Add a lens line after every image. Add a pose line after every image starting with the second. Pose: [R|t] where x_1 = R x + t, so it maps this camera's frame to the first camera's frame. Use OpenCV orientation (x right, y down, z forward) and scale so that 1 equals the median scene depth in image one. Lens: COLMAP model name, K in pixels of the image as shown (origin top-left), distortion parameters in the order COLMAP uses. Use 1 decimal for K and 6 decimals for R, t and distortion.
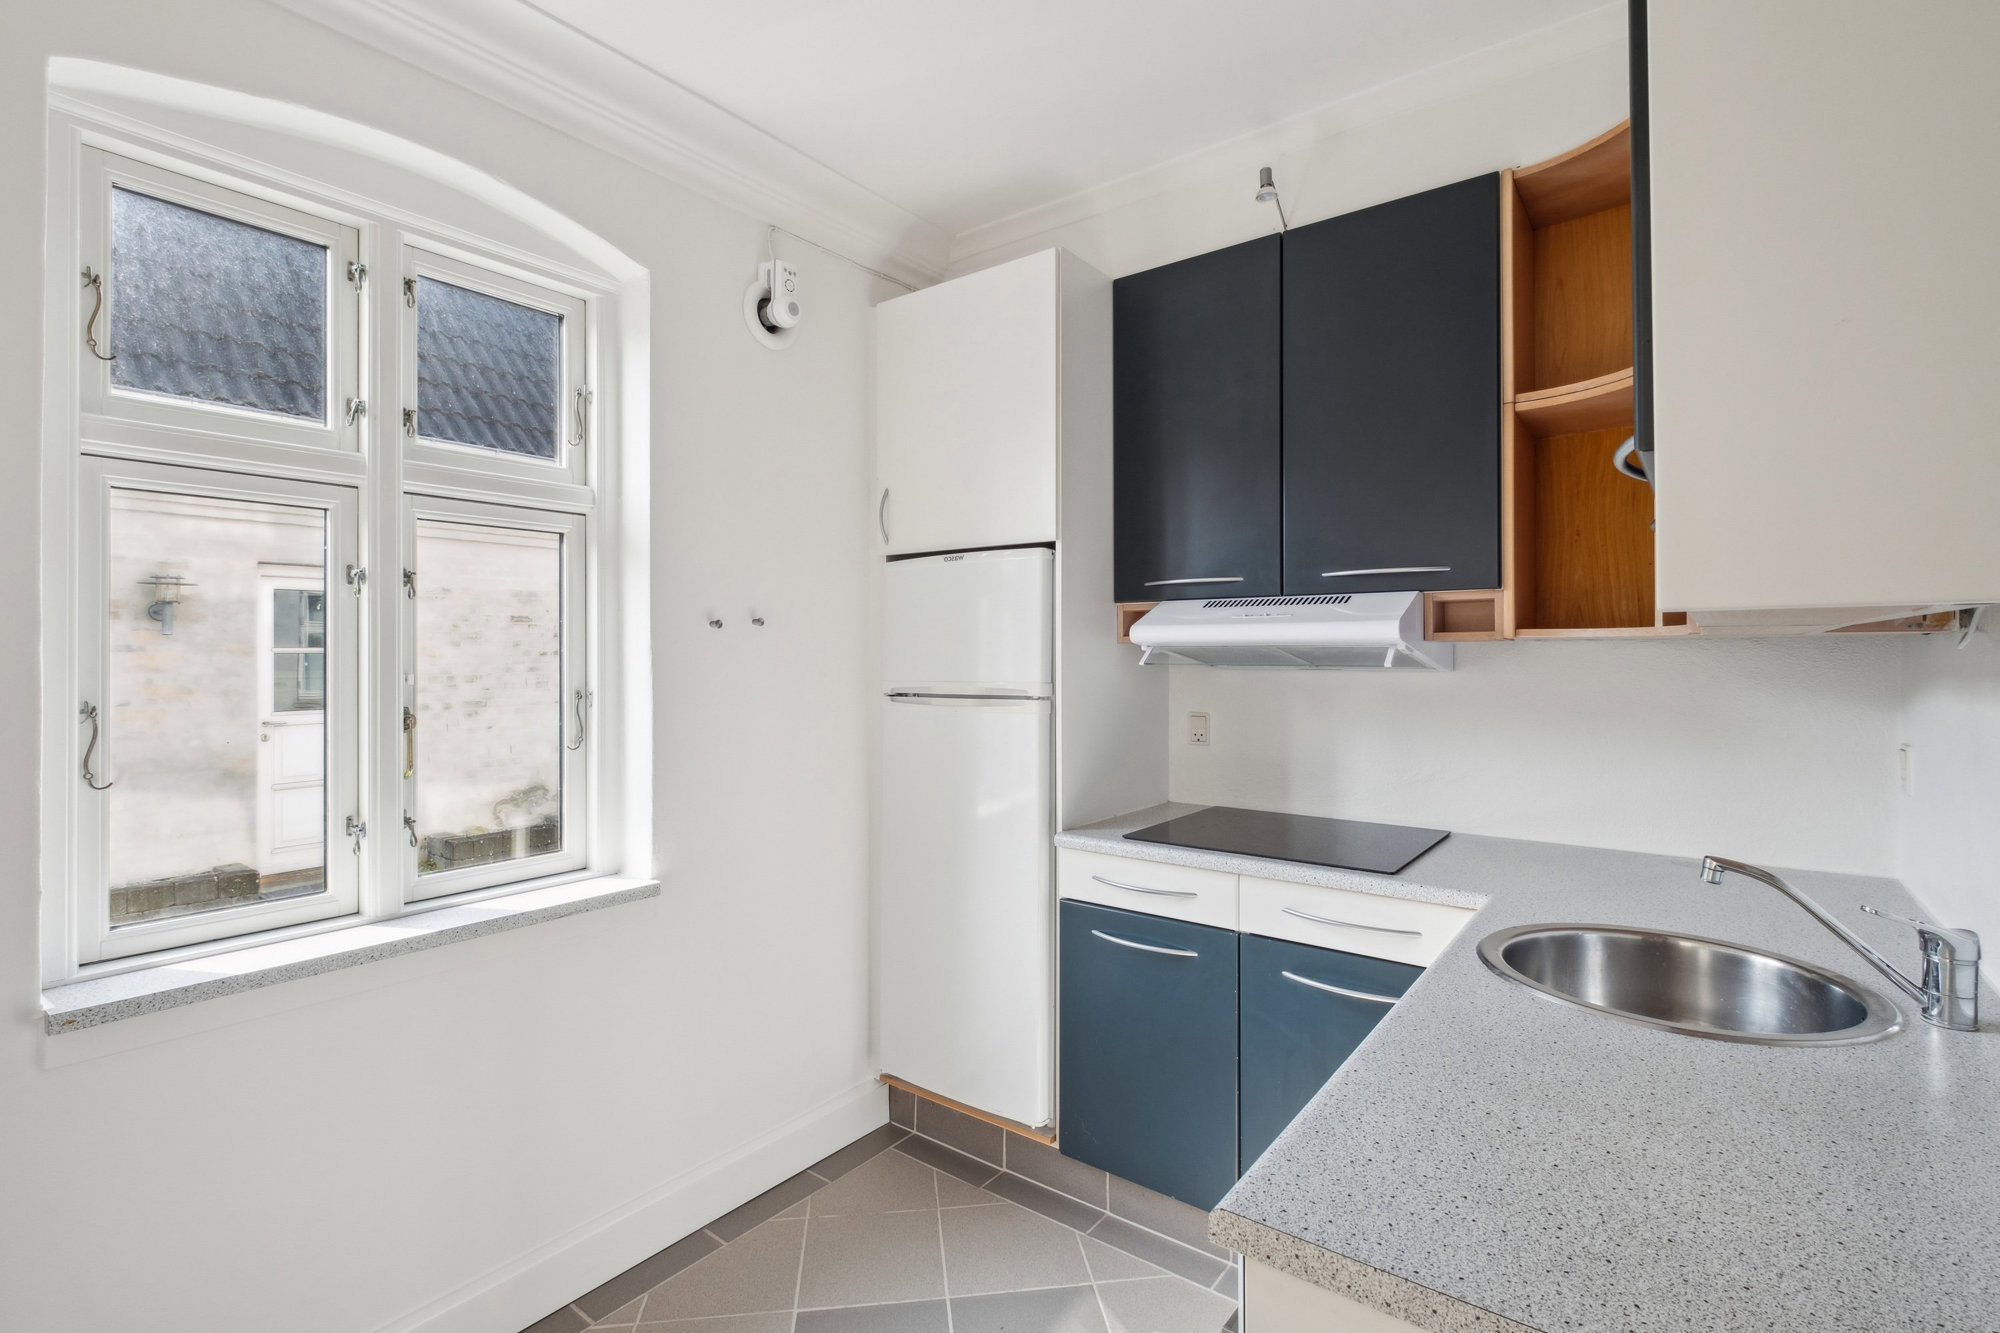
lens RADIAL K [[930.6, 0, 1000.0], [0, 930.6, 666.5], [0, 0, 1]] dist [-0.001503, -0.000211]
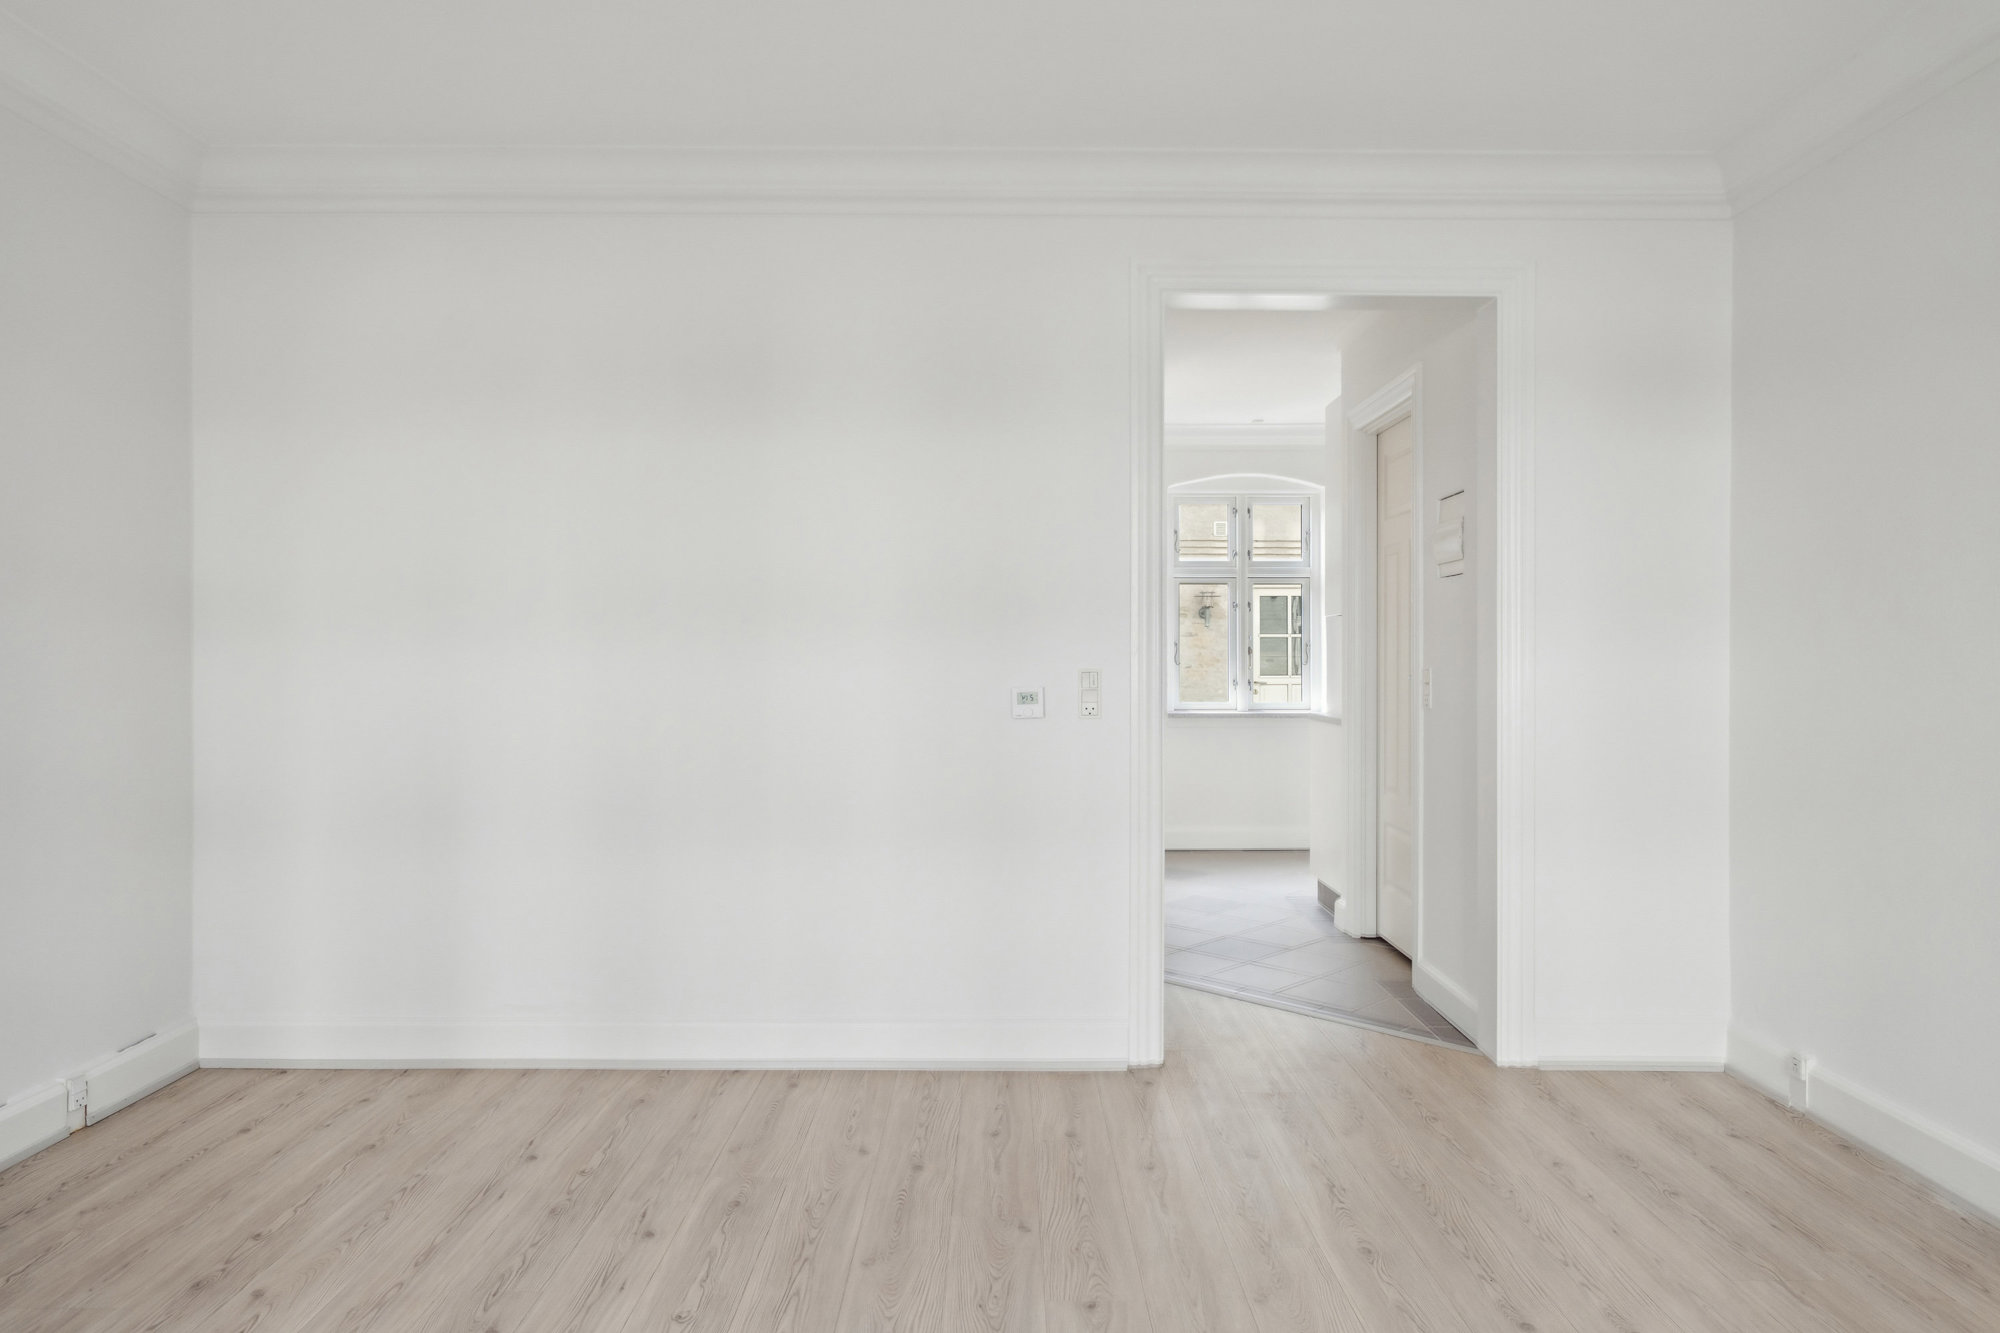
lens RADIAL K [[1244.4, 0, 1000.0], [0, 1244.4, 666.5], [0, 0, 1]] dist [-0.000532, -0.000267]
pose [[0.611464, 0.006761, -0.791243, 0.682690], [-0.004497, 0.999977, 0.005069, 0.030067], [0.791260, 0.000459, 0.611480, -0.701868]]
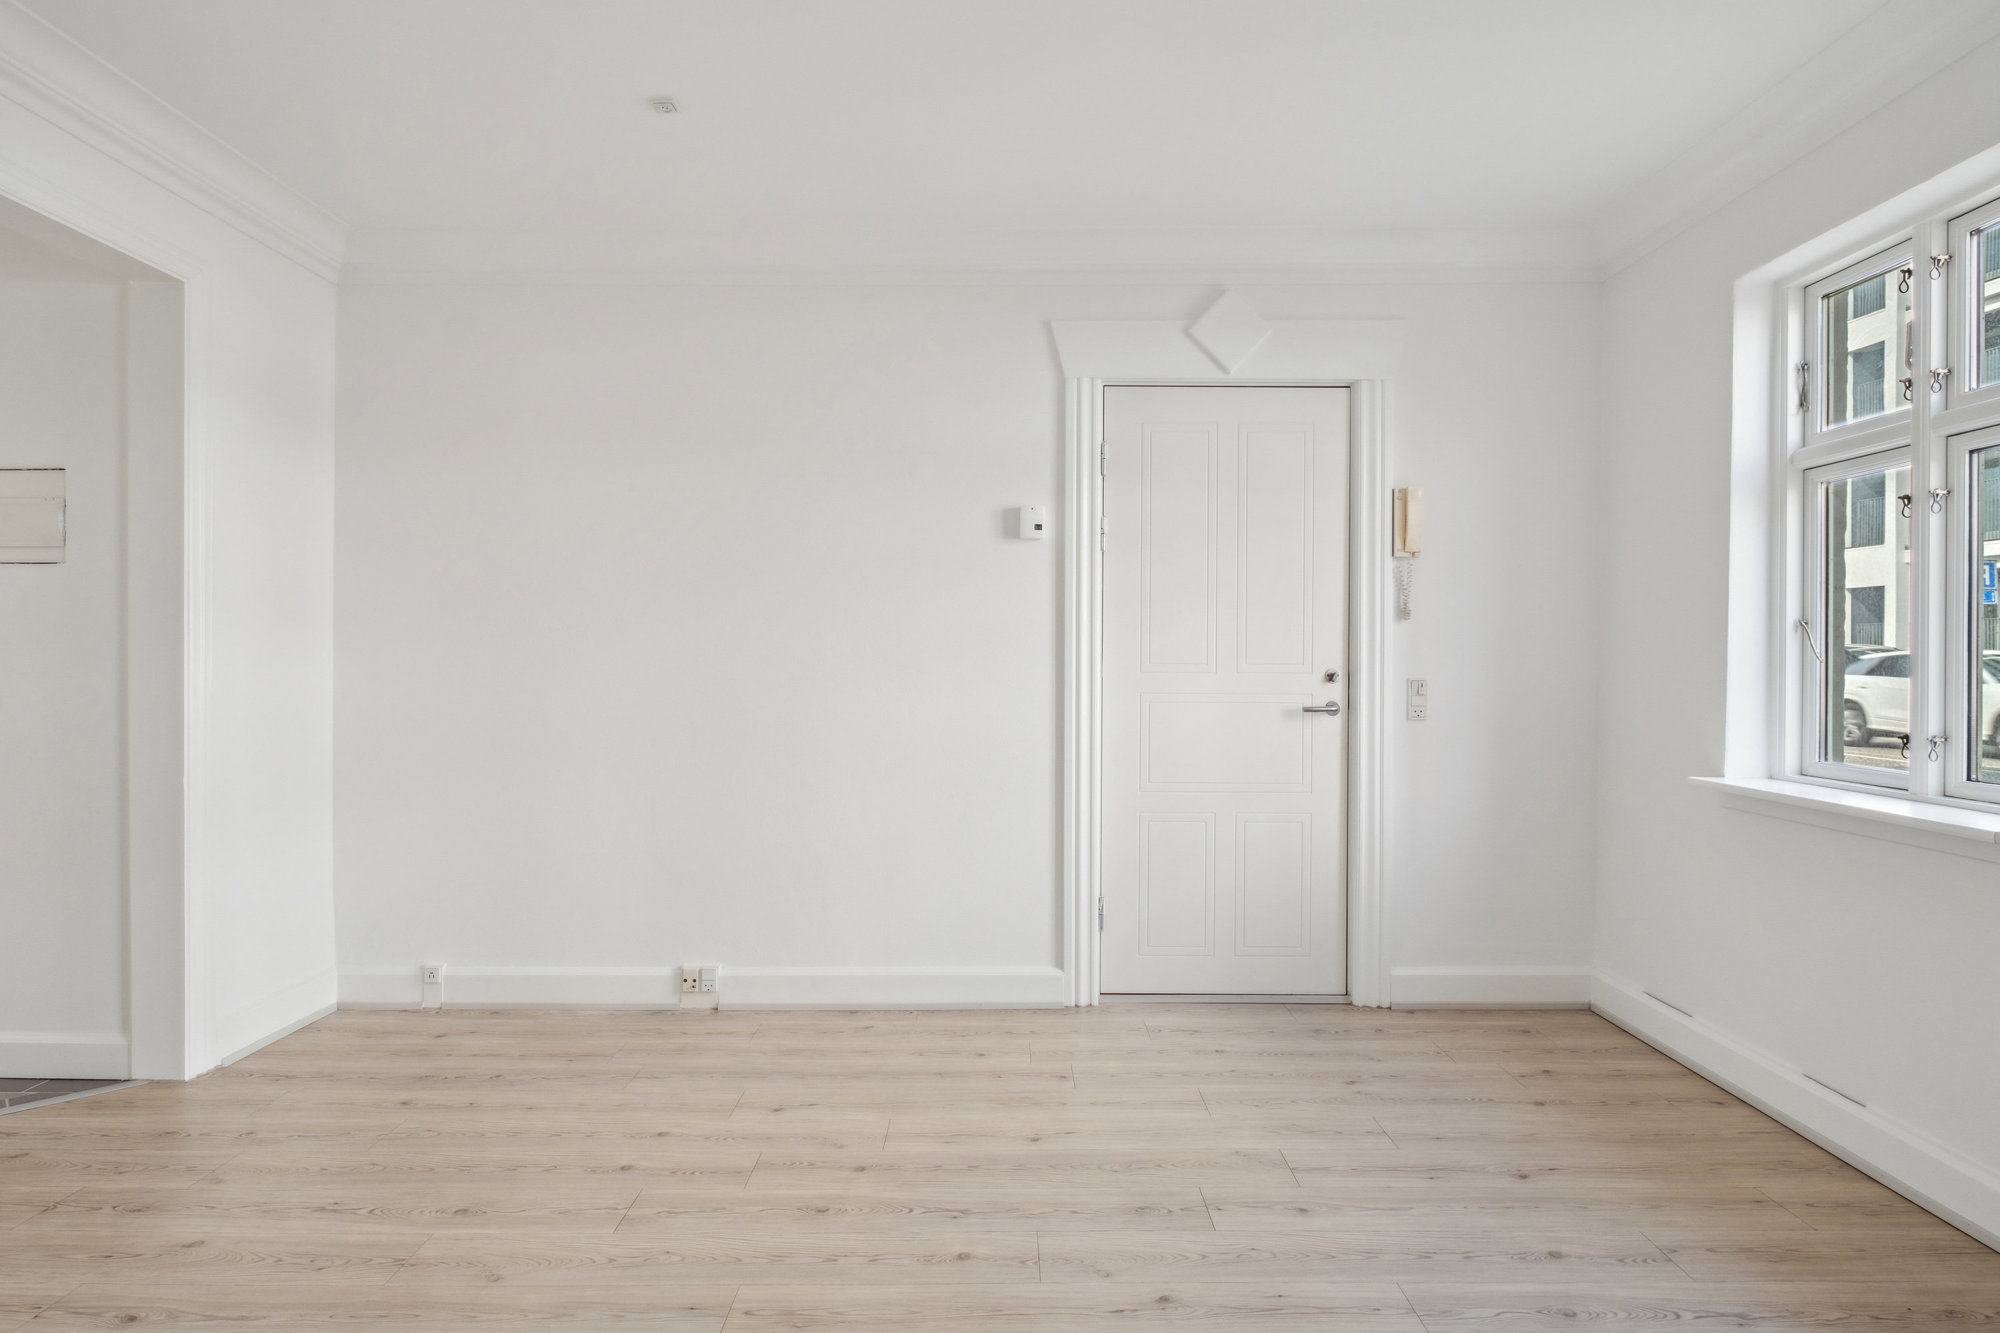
lens RADIAL K [[1083.9, 0, 1000.0], [0, 1083.9, 666.5], [0, 0, 1]] dist [-0.001510, -0.000912]
pose [[0.793883, -0.005680, 0.608044, -0.061957], [0.003576, 0.999983, 0.004672, 0.032108], [-0.608060, -0.001534, 0.793889, -0.862327]]
